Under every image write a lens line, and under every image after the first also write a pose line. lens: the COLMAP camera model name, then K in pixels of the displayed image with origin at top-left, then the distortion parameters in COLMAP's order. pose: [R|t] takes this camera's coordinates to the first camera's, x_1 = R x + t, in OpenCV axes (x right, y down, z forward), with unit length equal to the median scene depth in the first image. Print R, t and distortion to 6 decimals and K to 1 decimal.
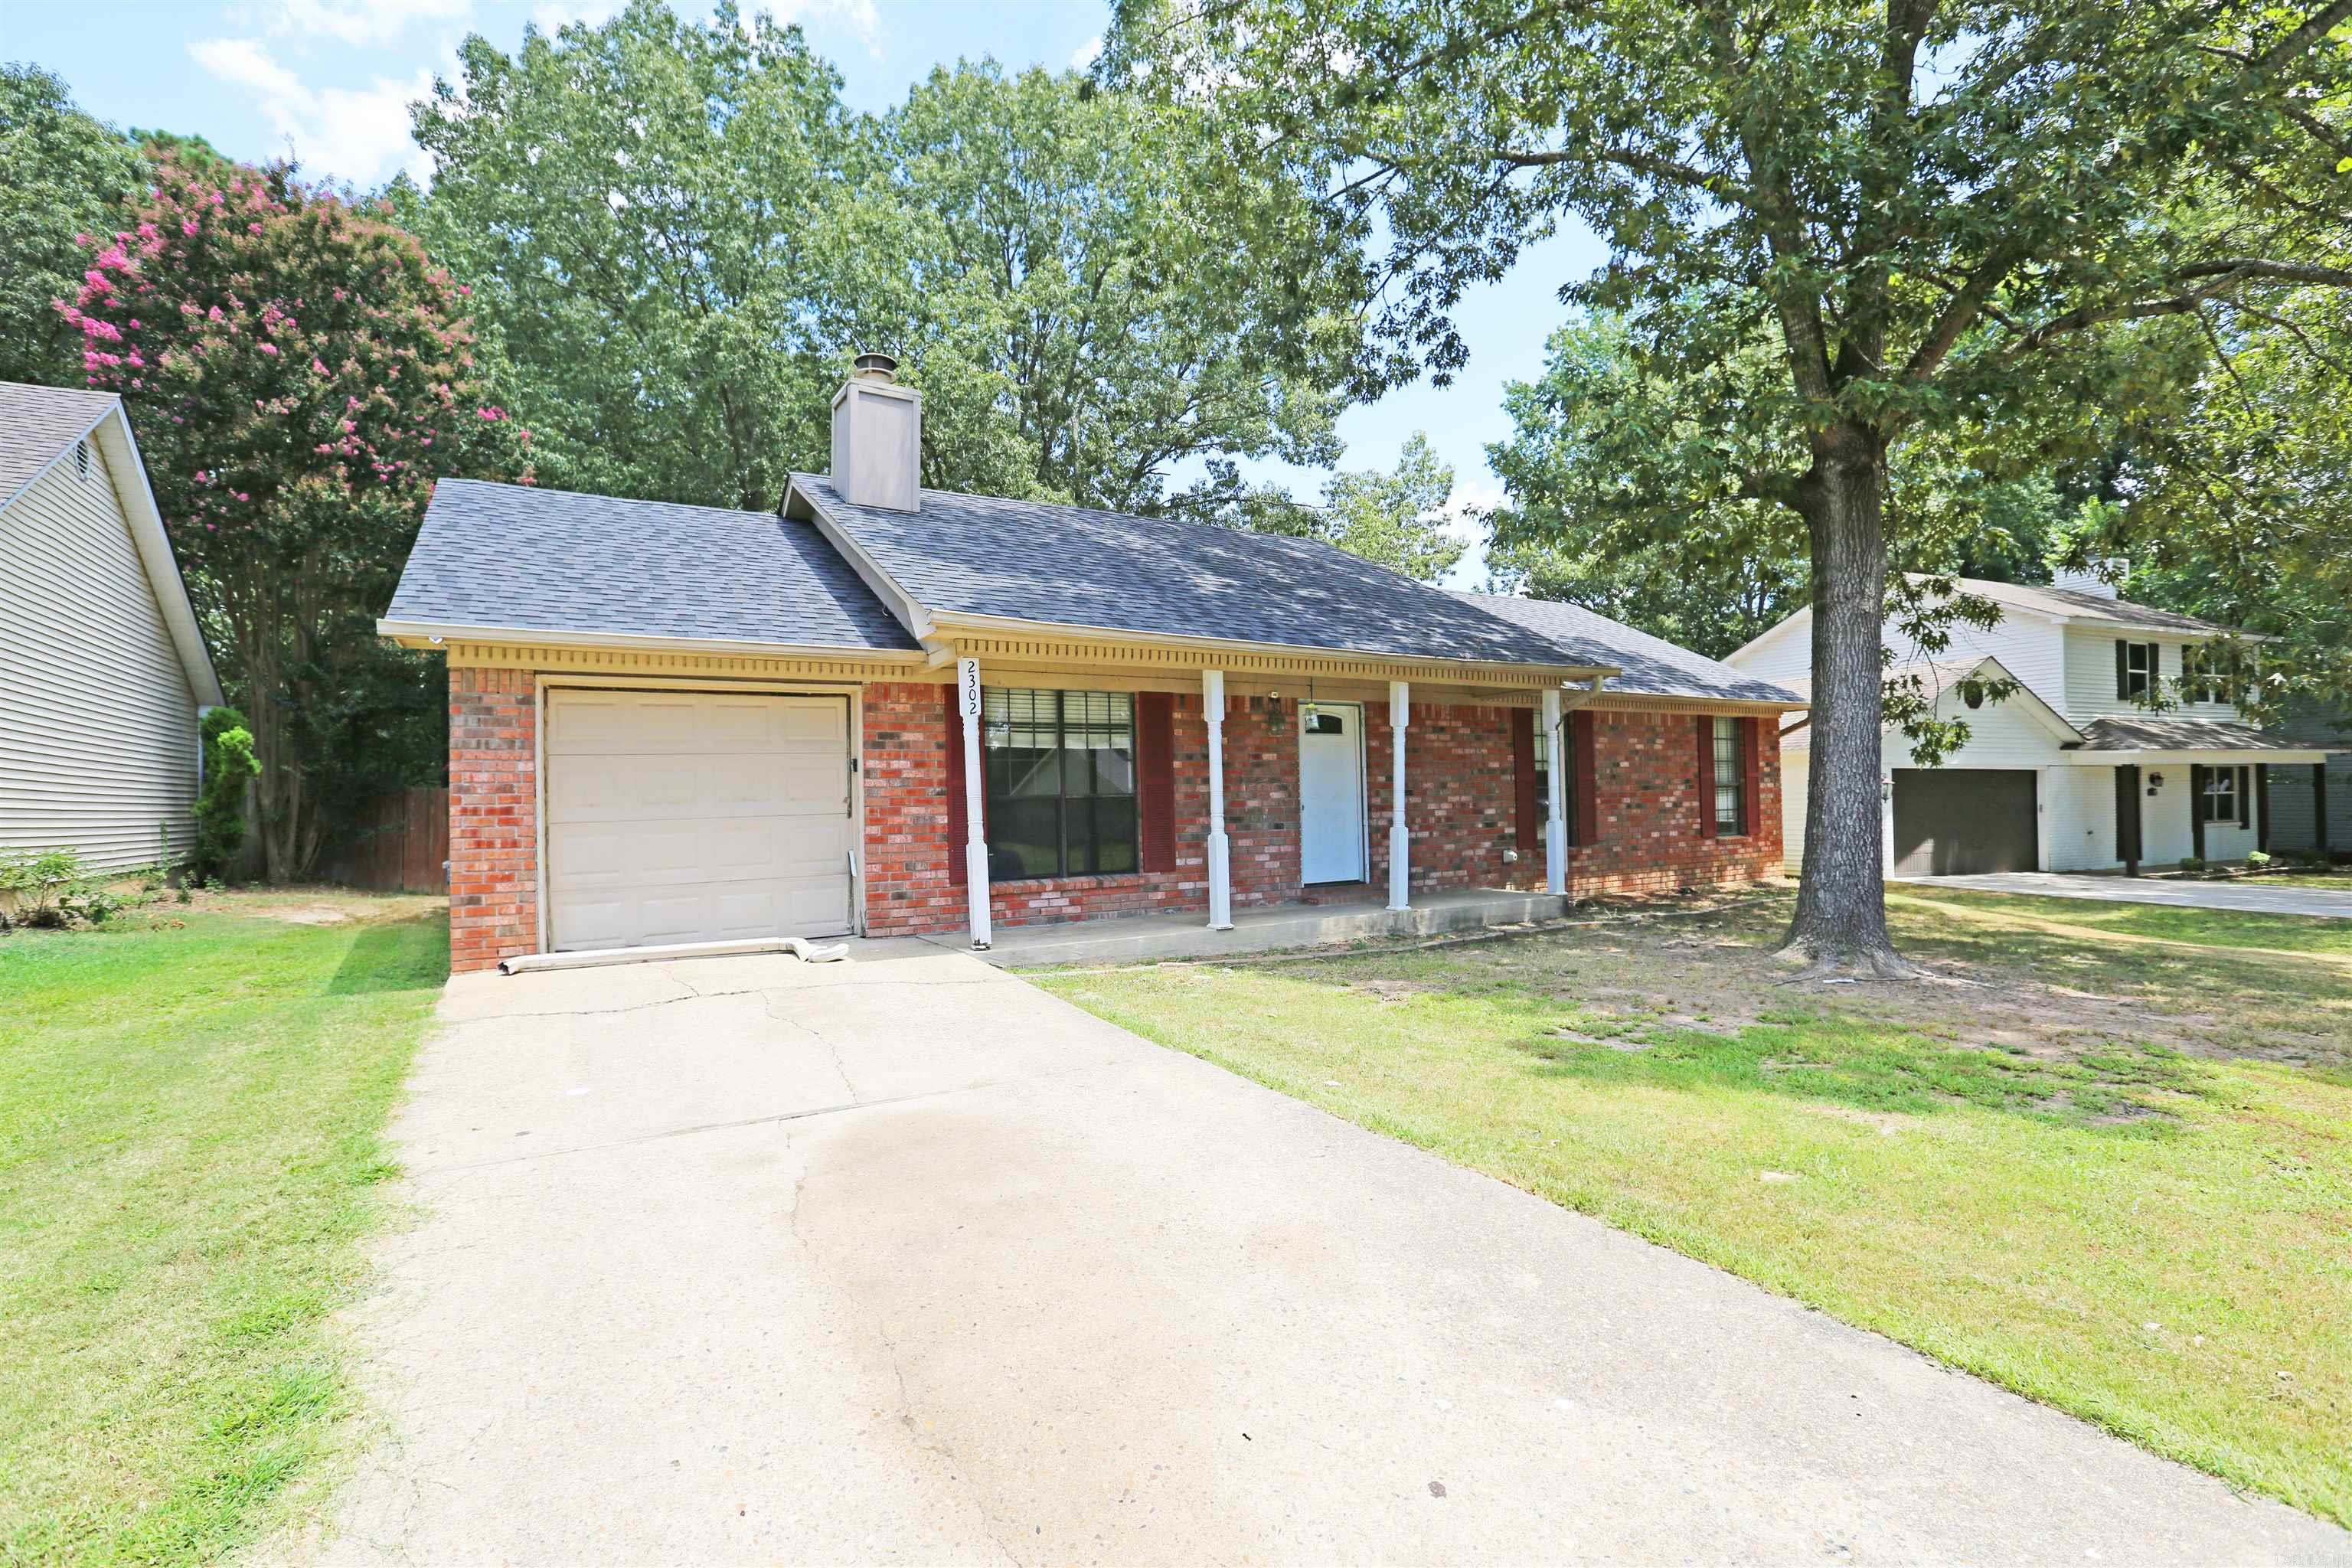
lens RADIAL K [[1068.4, 0, 1180.1], [0, 1068.4, 792.9], [0, 0, 1]] dist [-0.053465, 0.016959]
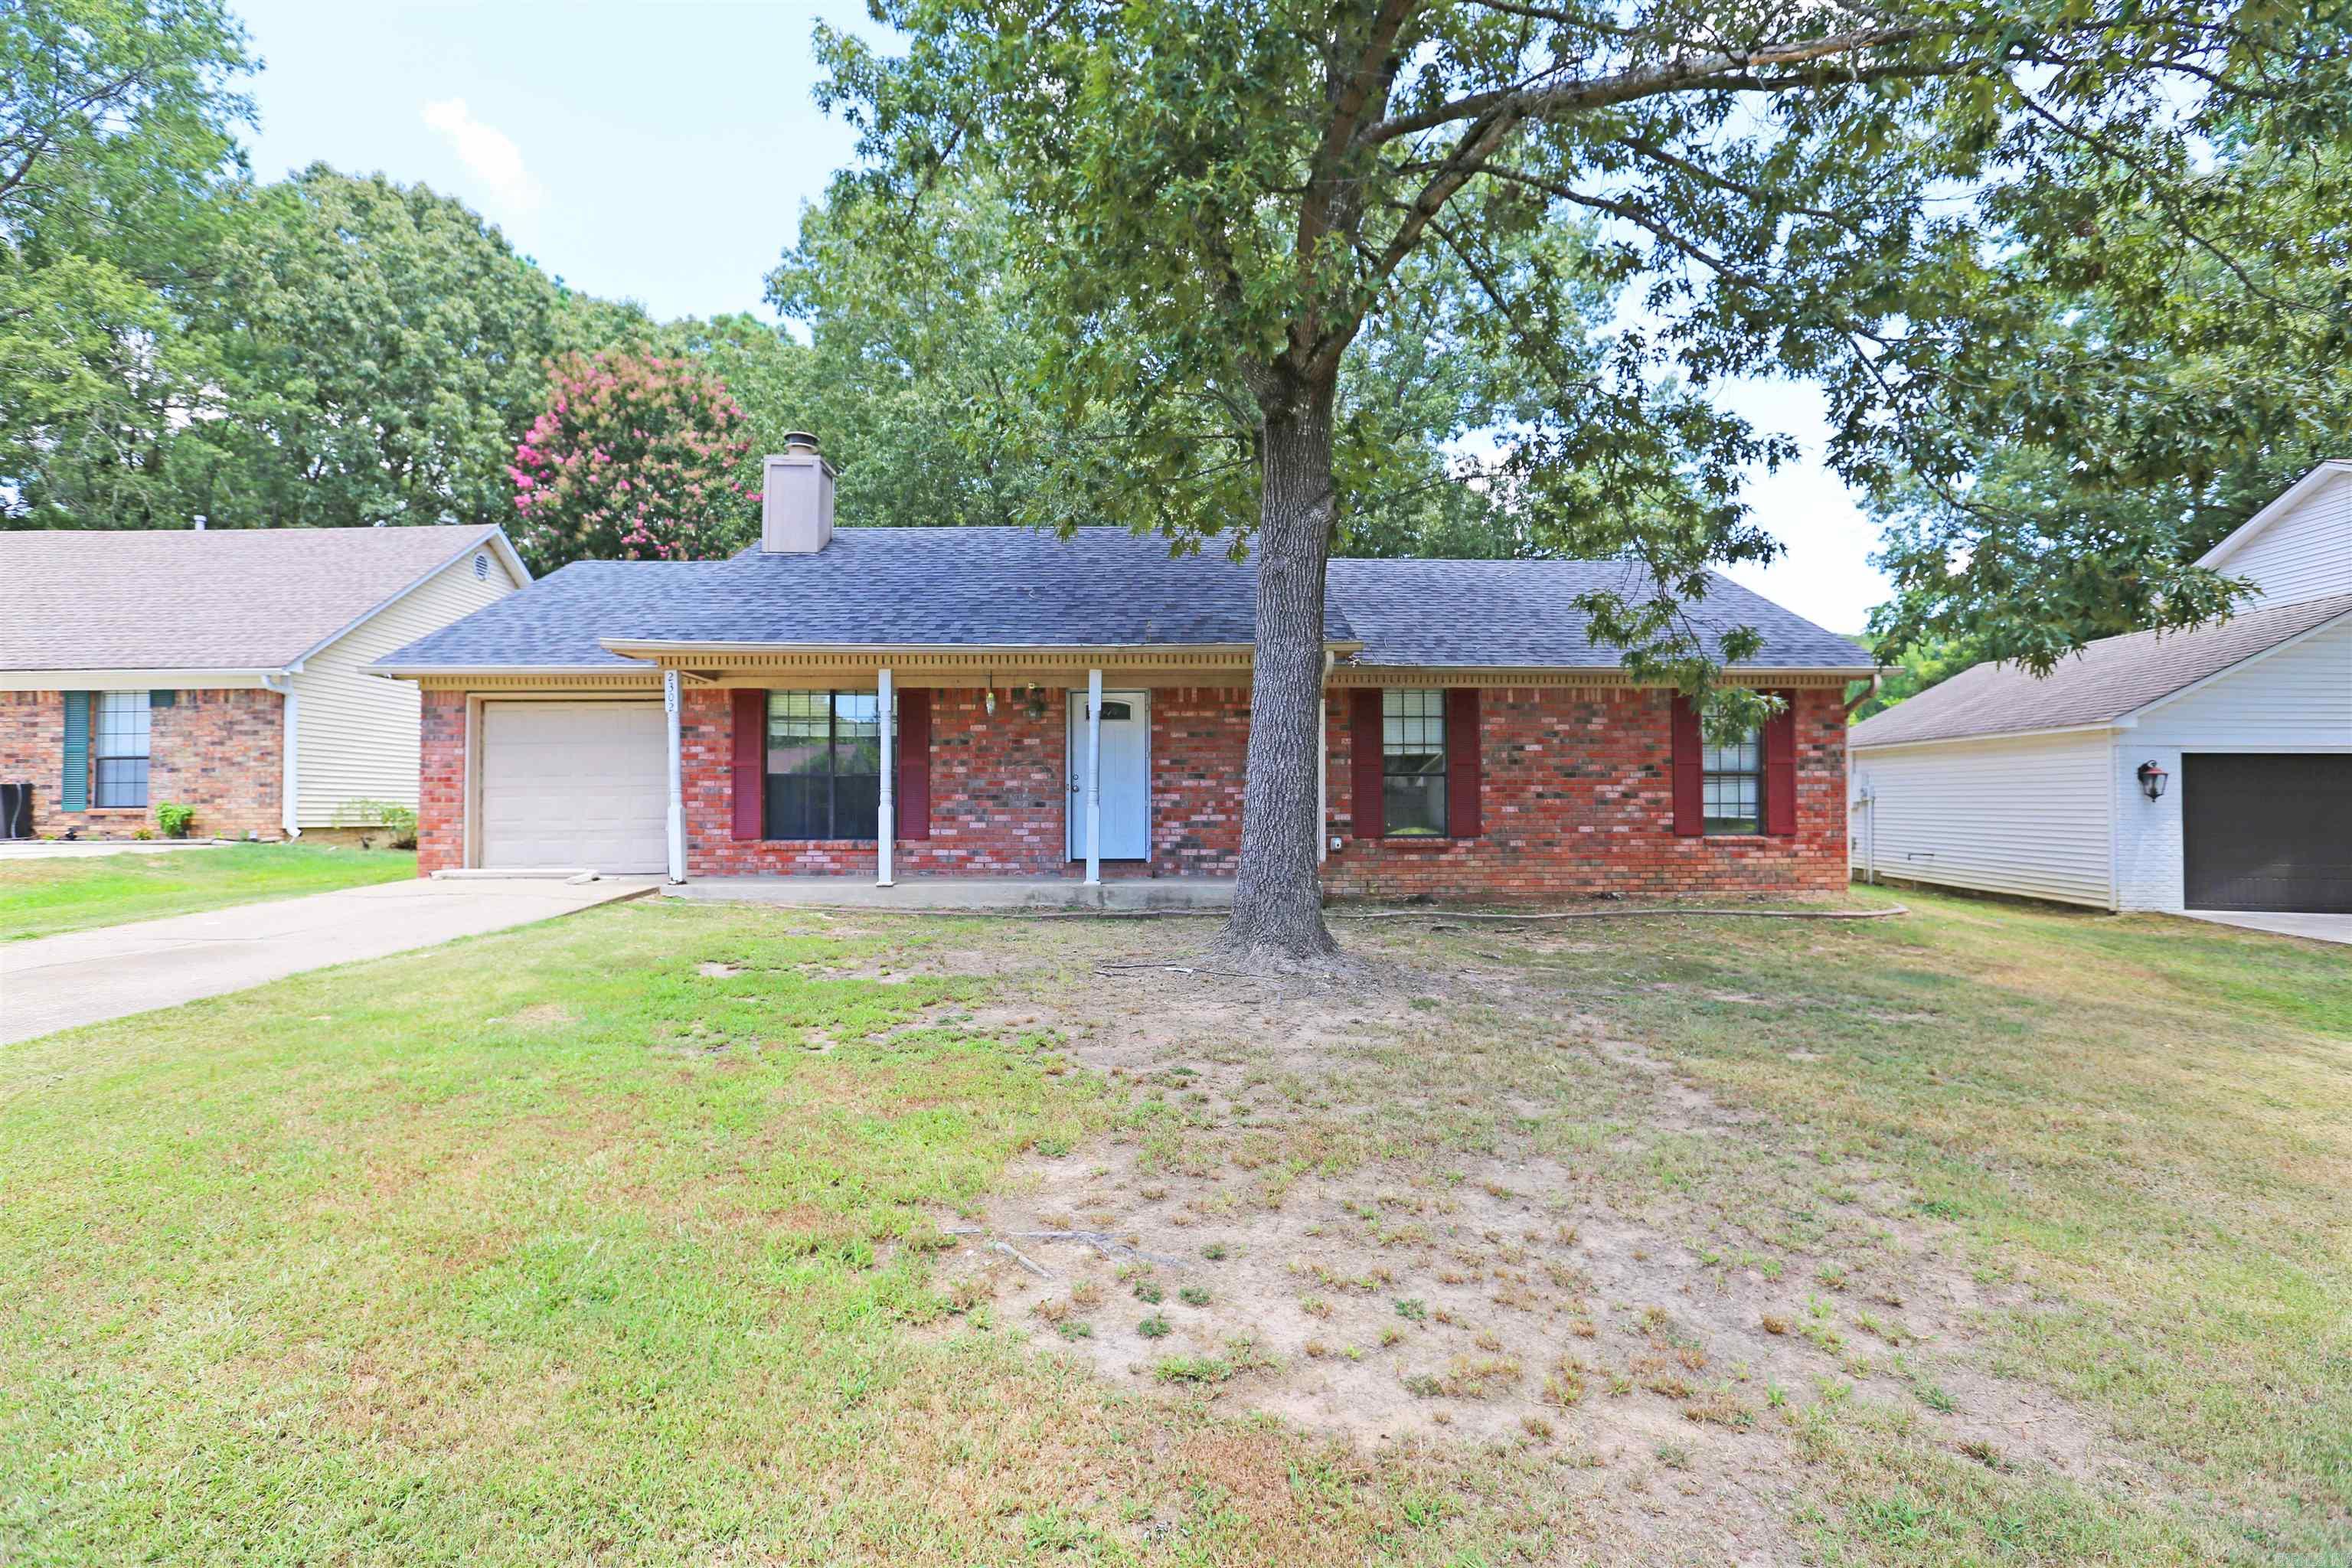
lens RADIAL K [[1068.4, 0, 1185.6], [0, 1068.4, 789.4], [0, 0, 1]] dist [-0.053465, 0.016959]
pose [[0.866996, 0.012649, -0.498155, 0.763295], [-0.011514, 0.999919, 0.005350, 0.007901], [0.498182, 0.001097, 0.867072, 0.116195]]
